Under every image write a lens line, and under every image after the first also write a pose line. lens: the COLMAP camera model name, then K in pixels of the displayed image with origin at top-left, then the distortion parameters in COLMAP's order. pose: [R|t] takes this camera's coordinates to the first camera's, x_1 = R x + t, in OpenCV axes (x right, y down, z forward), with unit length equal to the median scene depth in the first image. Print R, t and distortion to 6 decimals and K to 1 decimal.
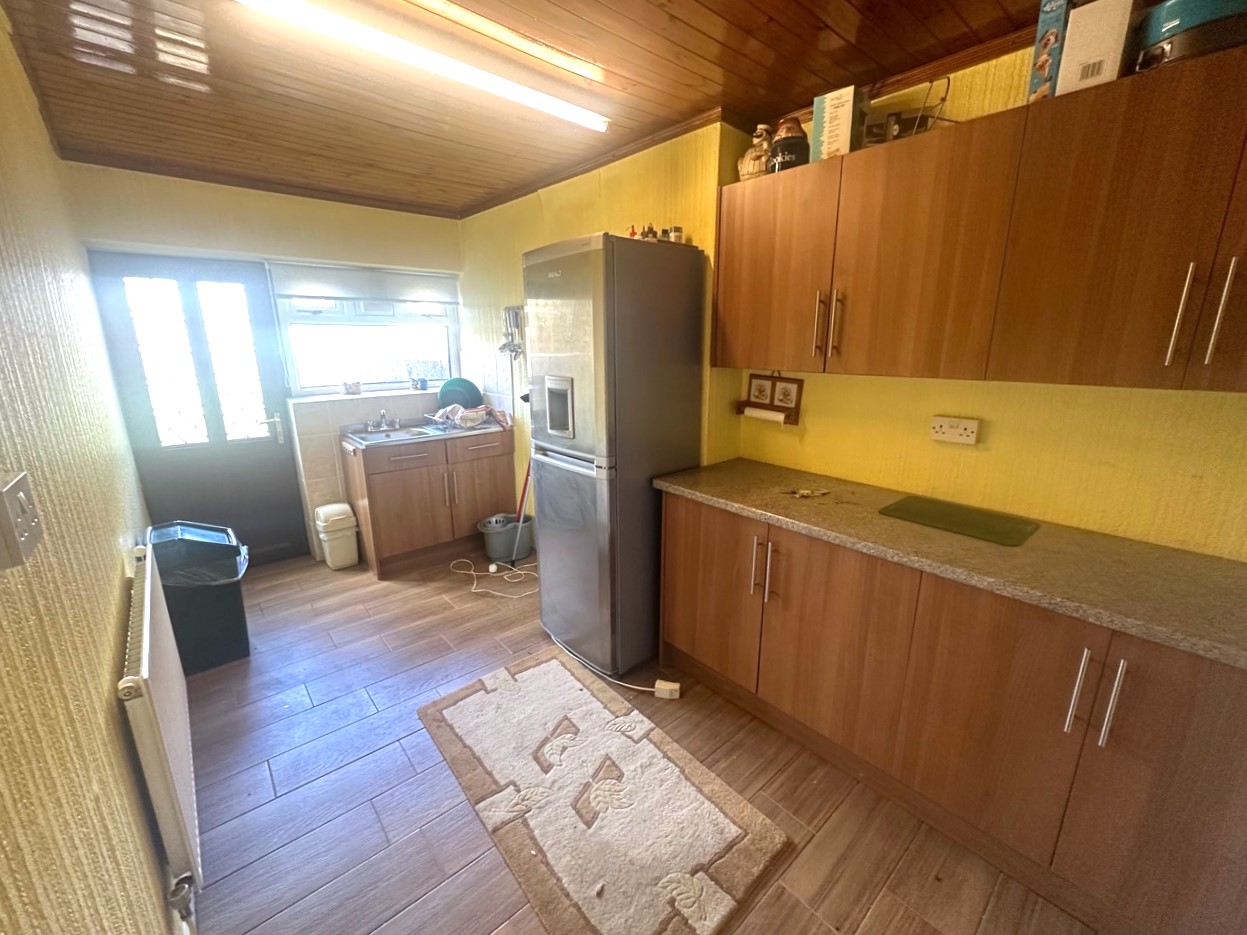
lens RADIAL K [[500.7, 0, 623.5], [0, 500.7, 467.5], [0, 0, 1]] dist [-0.001425, -0.000055]
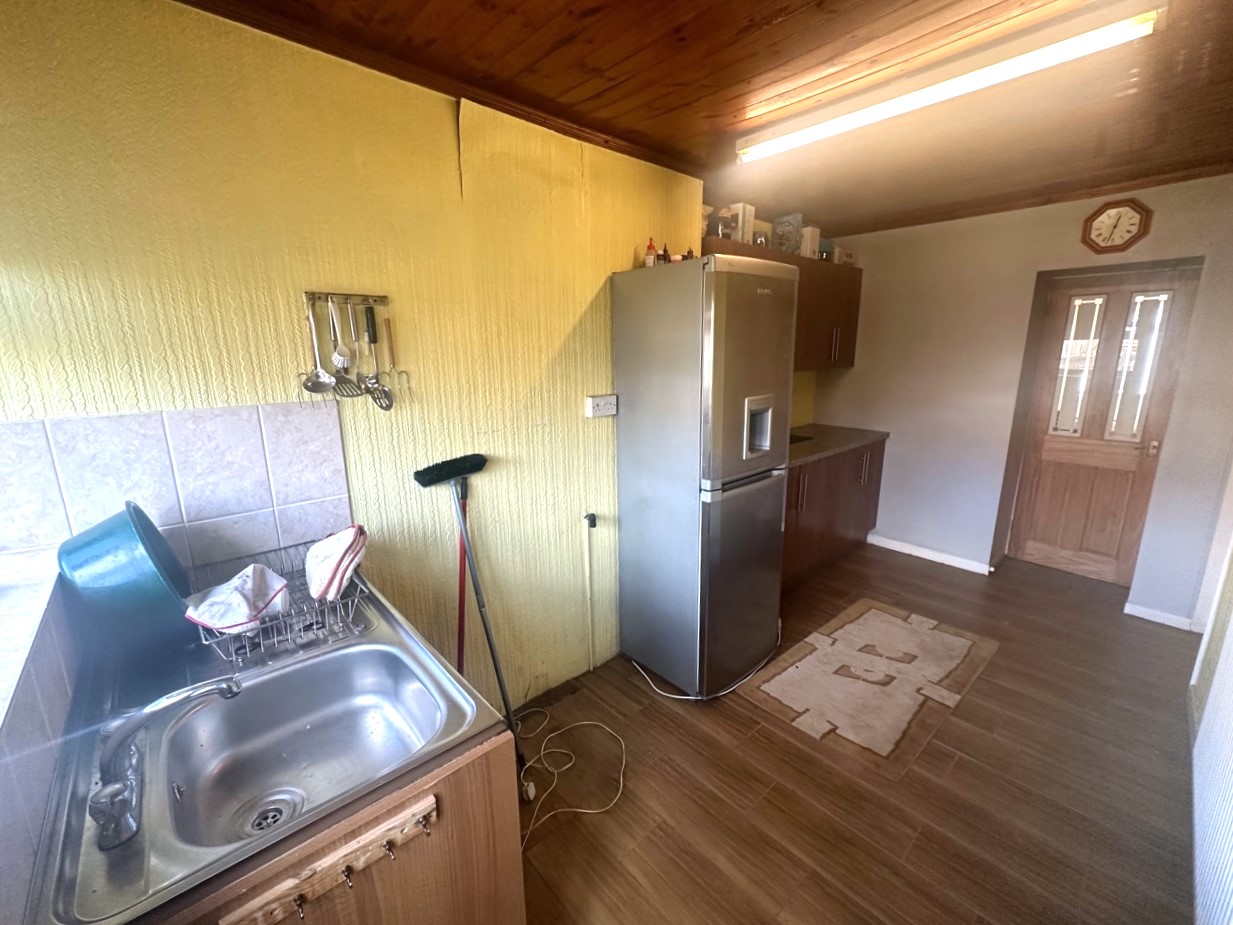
lens RADIAL K [[495.0, 0, 616.5], [0, 495.0, 462.5], [0, 0, 1]] dist [-0.001425, -0.000055]
pose [[-0.002065, -0.219372, 0.975639, -1.174572], [0.255478, 0.943149, 0.212607, -0.361590], [-0.966813, 0.249693, 0.054097, 1.337416]]
